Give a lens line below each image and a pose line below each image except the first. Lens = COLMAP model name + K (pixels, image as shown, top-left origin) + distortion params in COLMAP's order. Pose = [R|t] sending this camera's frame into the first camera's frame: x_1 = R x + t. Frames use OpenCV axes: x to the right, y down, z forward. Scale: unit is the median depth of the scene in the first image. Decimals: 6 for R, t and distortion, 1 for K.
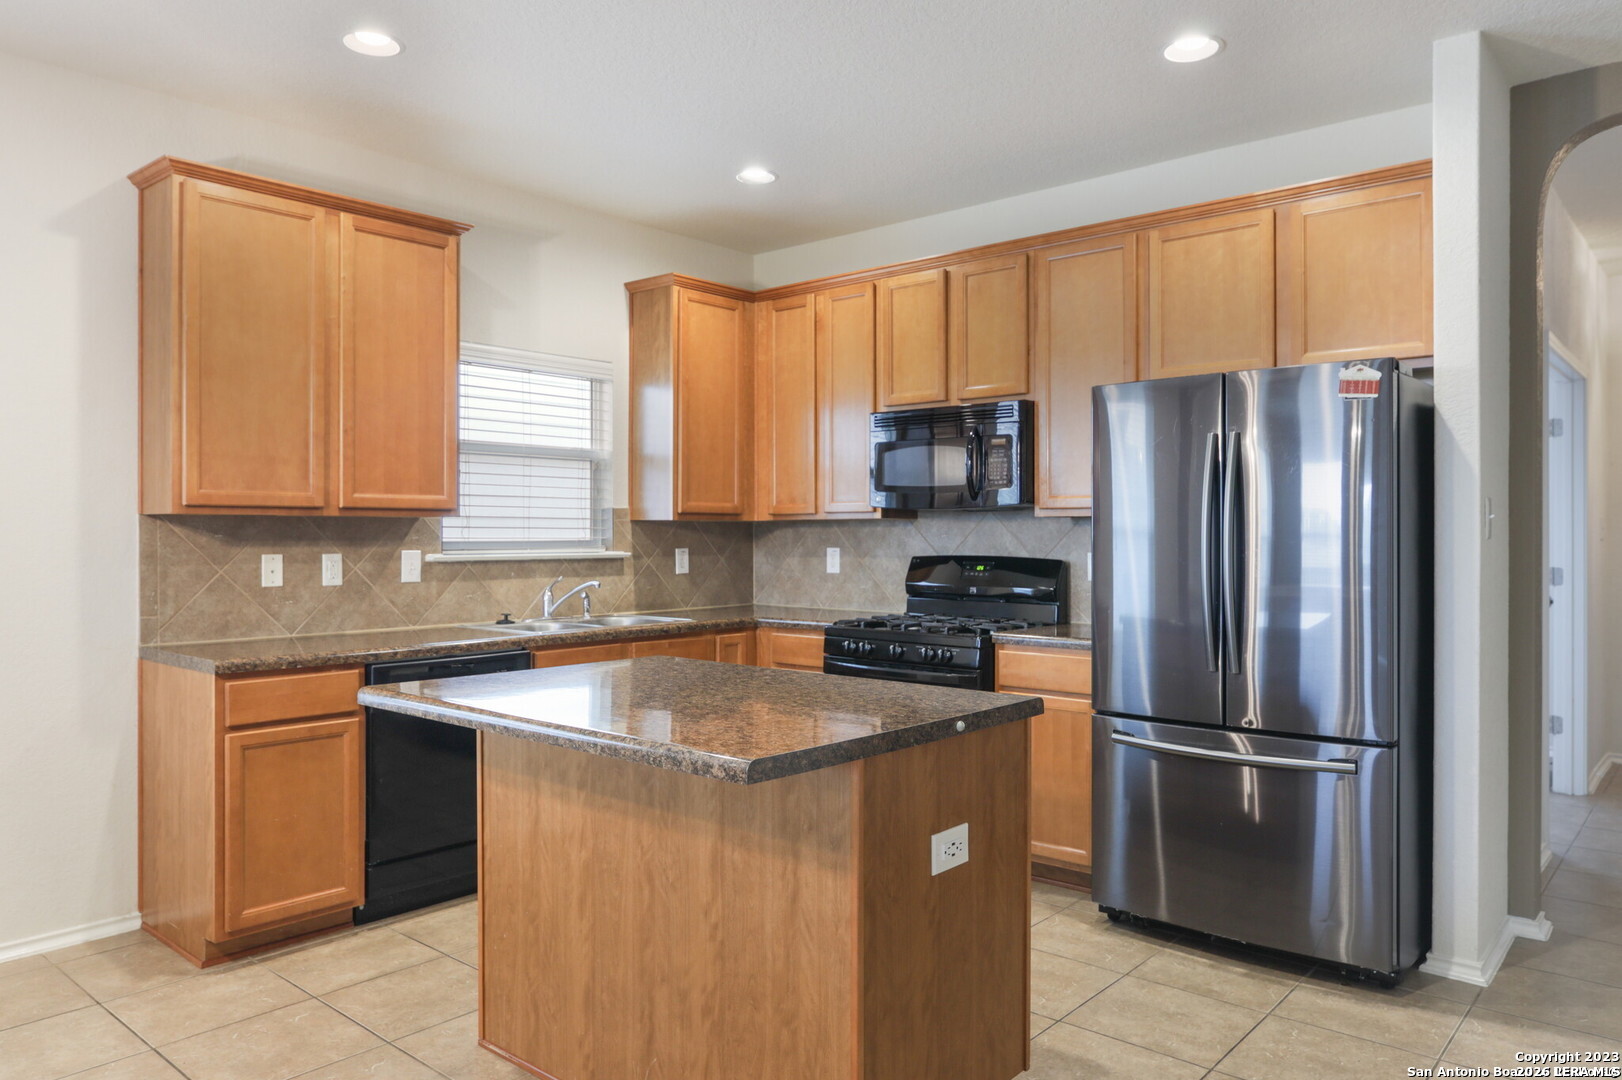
lens RADIAL K [[1107.6, 0, 806.8], [0, 1107.6, 528.3], [0, 0, 1]] dist [-0.005469, 0.006057]
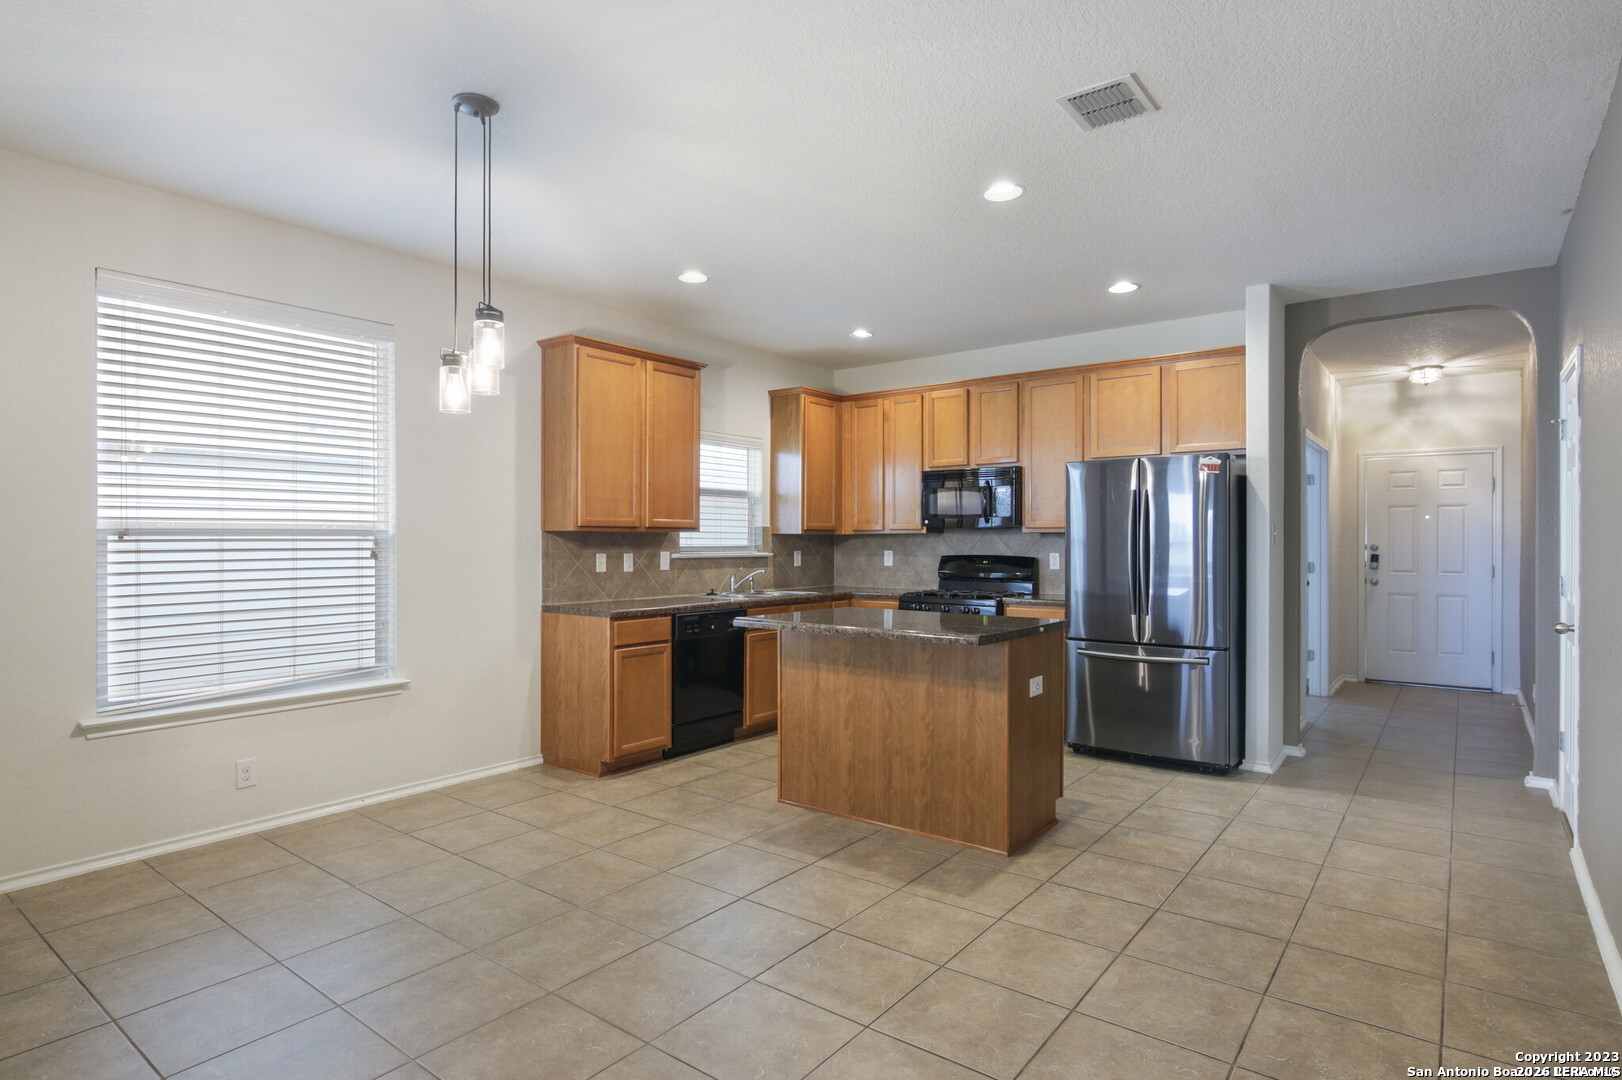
lens RADIAL K [[857.1, 0, 808.0], [0, 857.1, 538.1], [0, 0, 1]] dist [0.001946, -0.000118]
pose [[0.998252, 0.001018, 0.059094, -0.236499], [-0.001022, 0.999999, 0.000037, -0.001236], [-0.059094, -0.000097, 0.998252, -0.372160]]
